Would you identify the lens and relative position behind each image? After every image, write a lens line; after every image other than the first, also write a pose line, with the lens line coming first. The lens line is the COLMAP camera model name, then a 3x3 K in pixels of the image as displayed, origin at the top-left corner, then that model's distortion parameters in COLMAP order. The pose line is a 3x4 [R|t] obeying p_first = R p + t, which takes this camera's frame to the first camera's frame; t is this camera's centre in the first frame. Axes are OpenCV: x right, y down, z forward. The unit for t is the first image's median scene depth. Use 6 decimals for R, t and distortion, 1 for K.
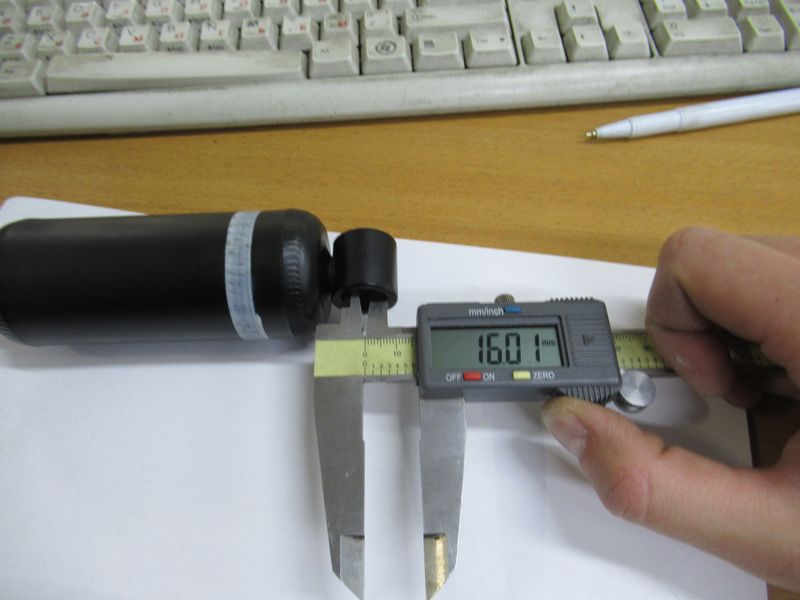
lens RADIAL K [[655.2, 0, 400.0], [0, 655.2, 300.0], [0, 0, 1]] dist [-0.001936, -0.005968]
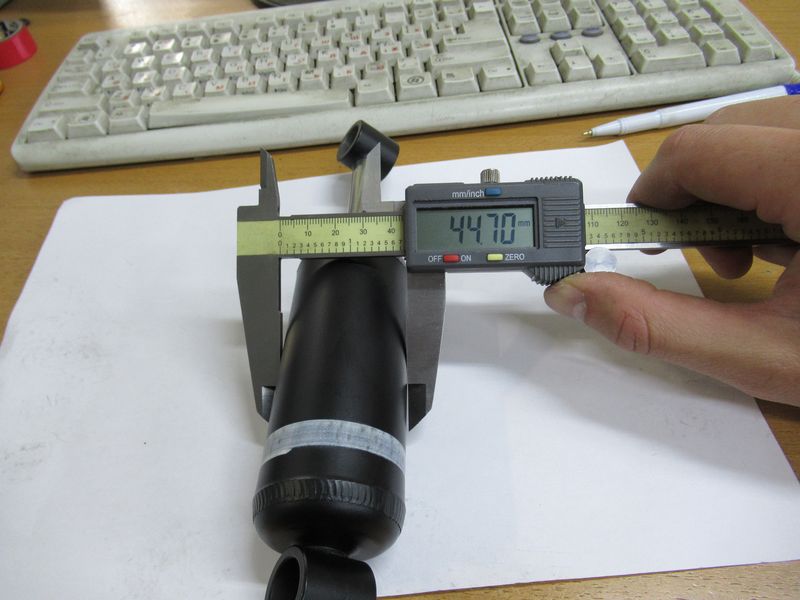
lens RADIAL K [[655.2, 0, 400.0], [0, 655.2, 300.0], [0, 0, 1]] dist [-0.001936, -0.005968]
pose [[0.998210, -0.044763, -0.039652, -0.020571], [0.036080, 0.979620, -0.197595, 0.268594], [0.047689, 0.195811, 0.979481, -0.143245]]
